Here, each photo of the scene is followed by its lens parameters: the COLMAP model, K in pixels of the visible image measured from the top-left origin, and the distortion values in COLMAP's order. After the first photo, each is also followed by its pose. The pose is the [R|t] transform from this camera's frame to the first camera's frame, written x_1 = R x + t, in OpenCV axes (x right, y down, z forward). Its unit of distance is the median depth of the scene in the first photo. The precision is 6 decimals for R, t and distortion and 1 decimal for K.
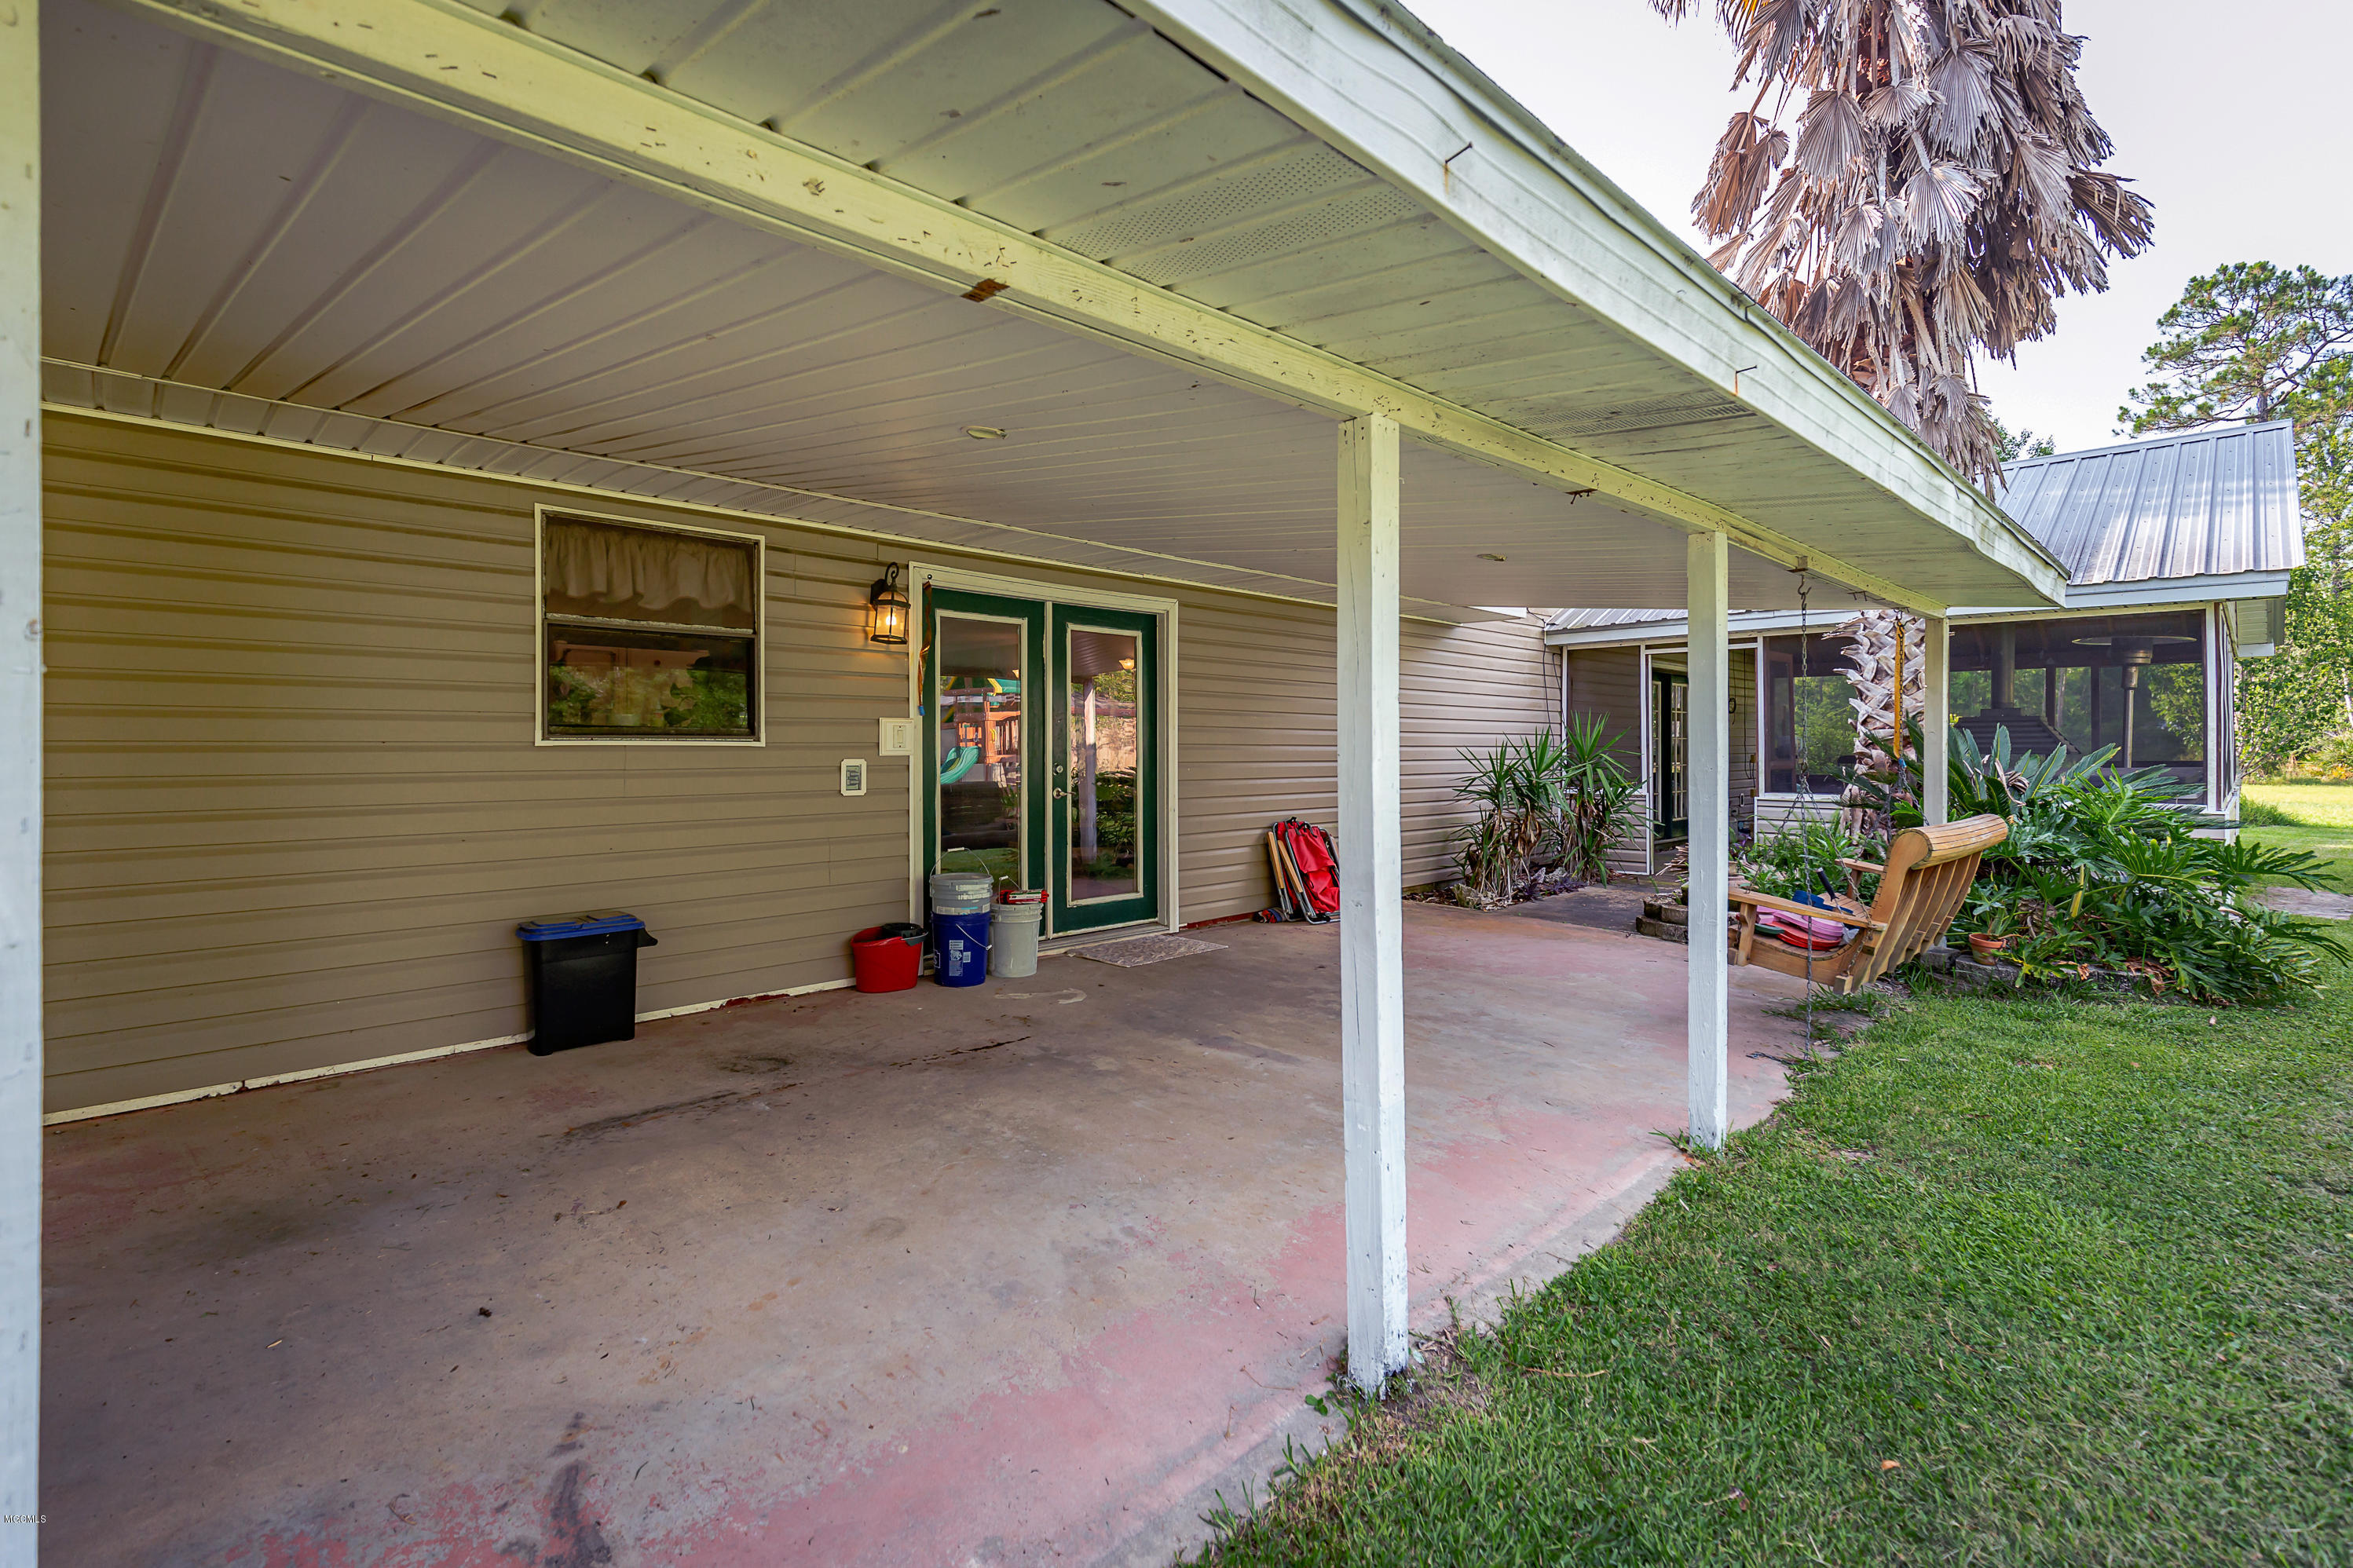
lens RADIAL K [[1085.3, 0, 1158.6], [0, 1085.3, 745.6], [0, 0, 1]] dist [0.004075, 0.000053]
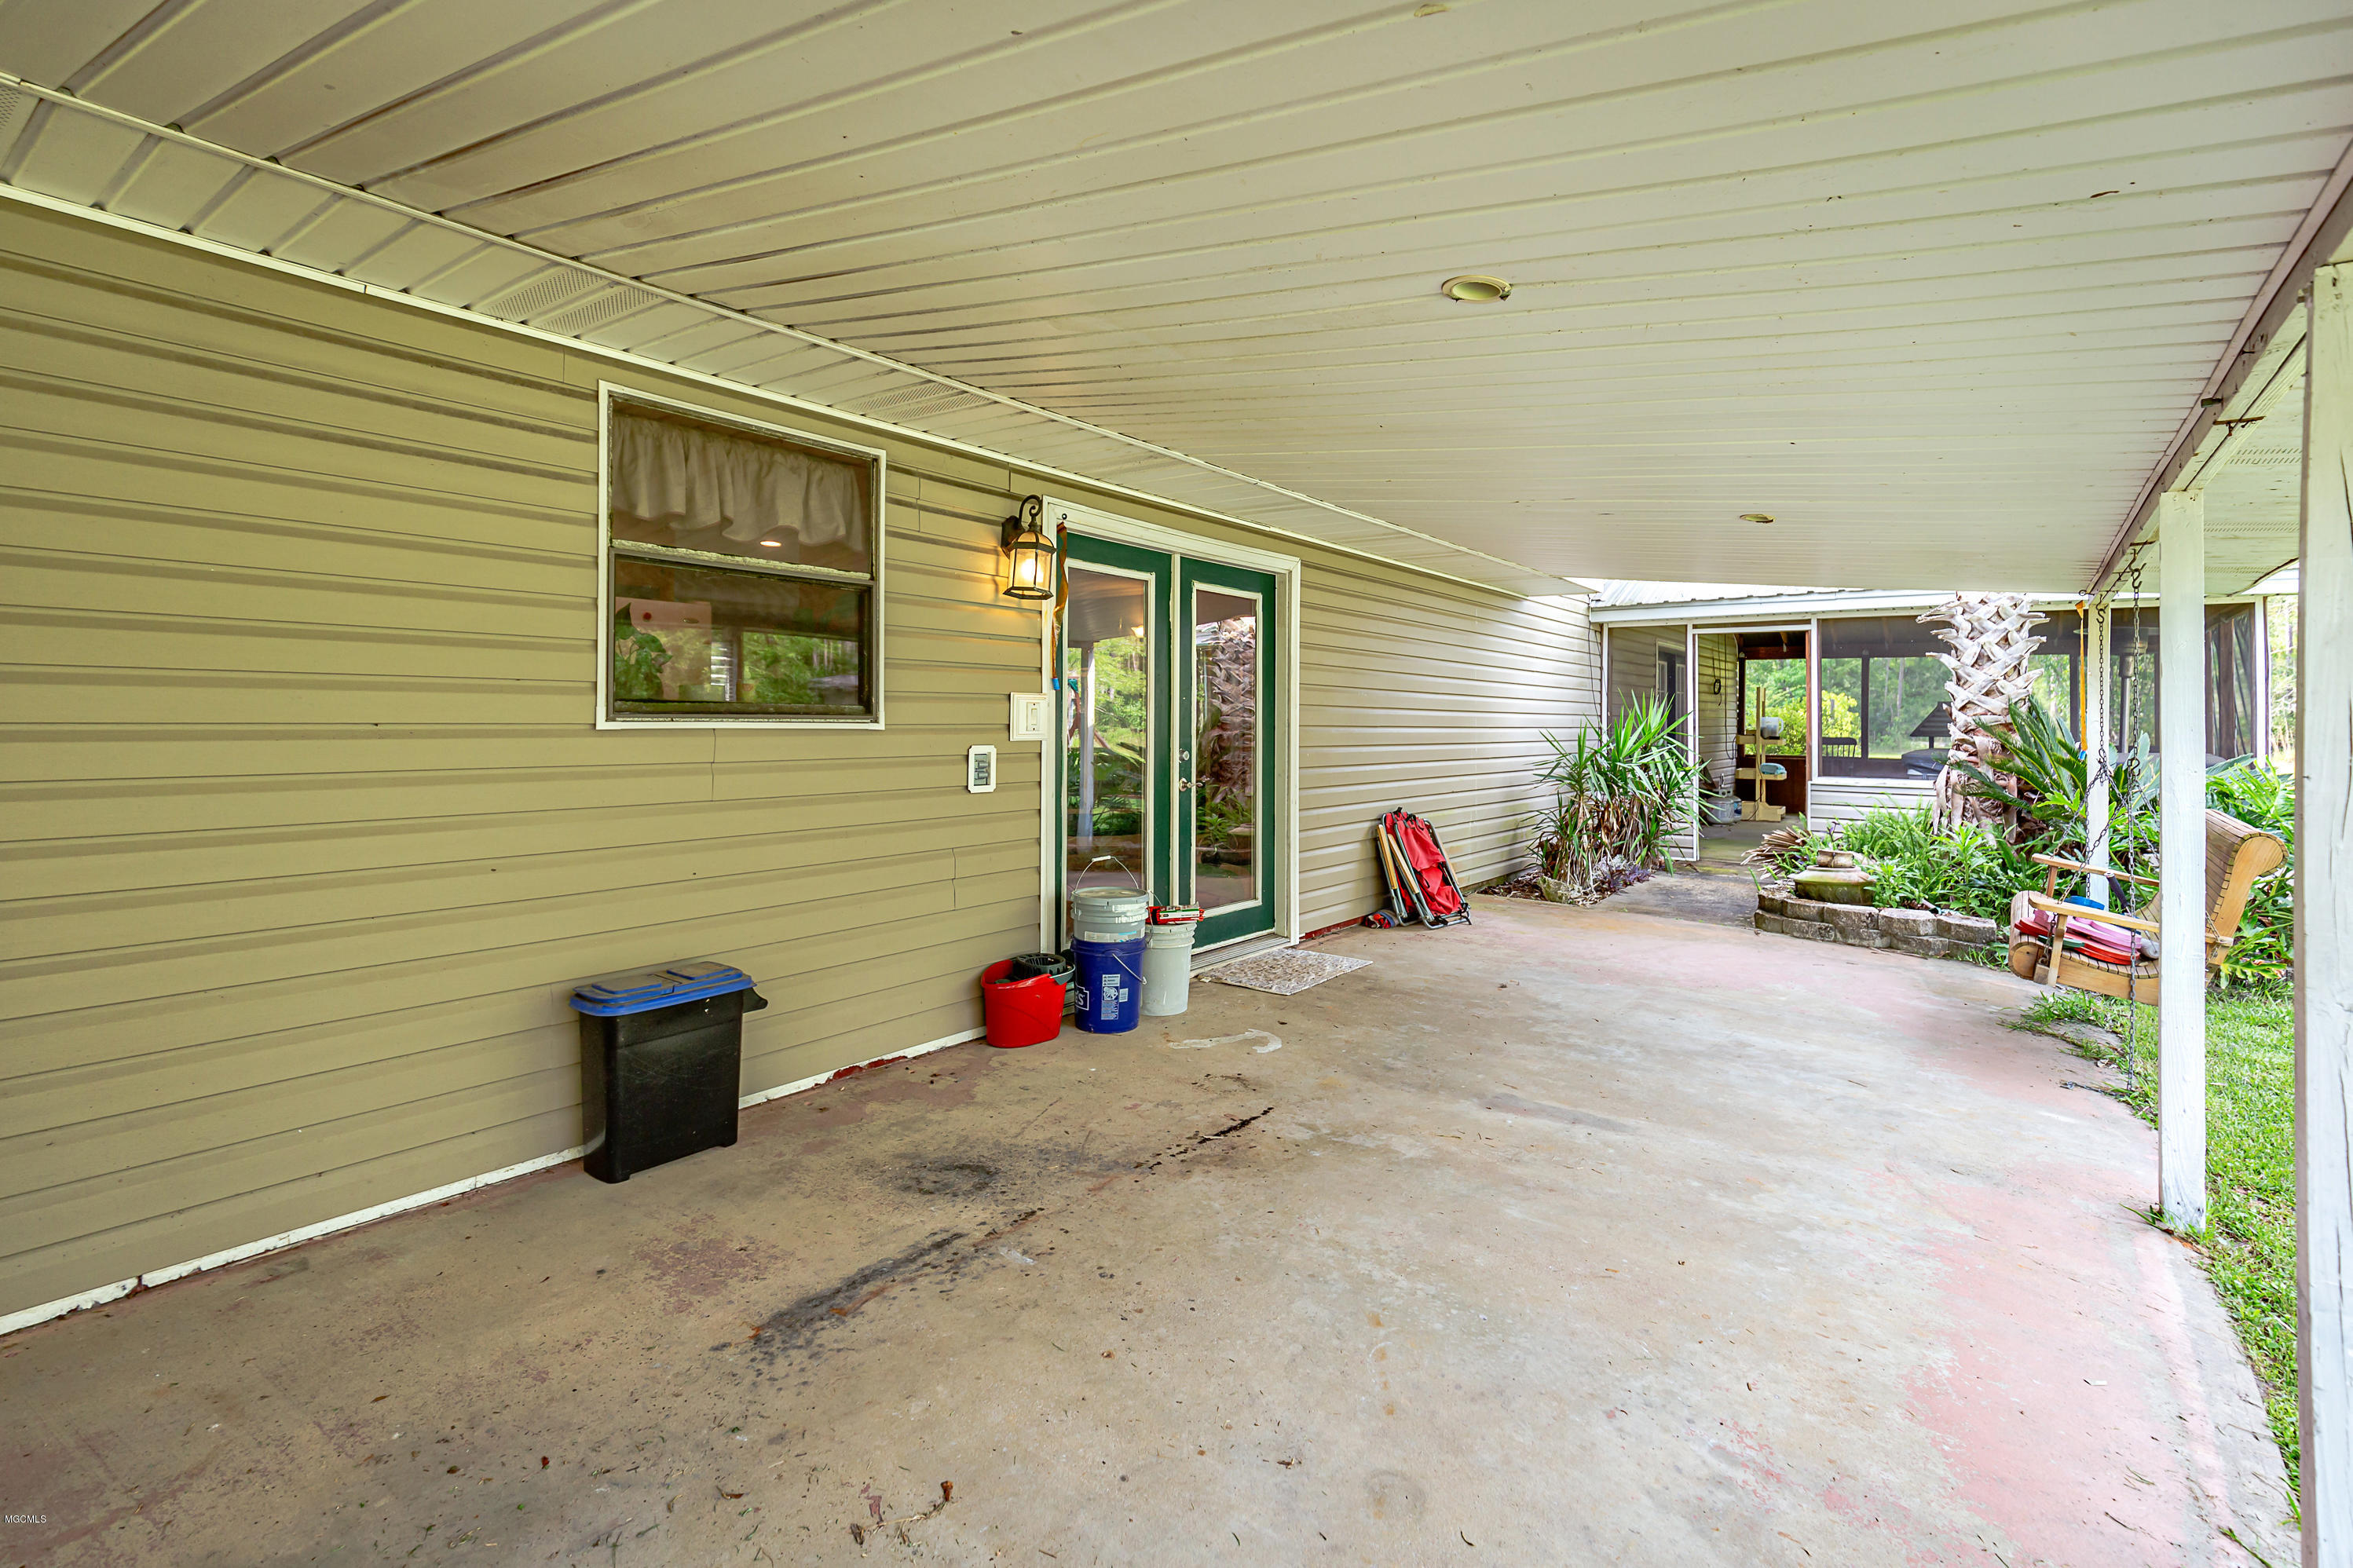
lens RADIAL K [[1085.3, 0, 1205.0], [0, 1085.3, 708.9], [0, 0, 1]] dist [0.004075, 0.000053]
pose [[0.984042, 0.010279, 0.177639, -0.279098], [-0.009102, 0.999931, -0.007438, -0.009985], [-0.177703, 0.005703, 0.984068, 0.220375]]
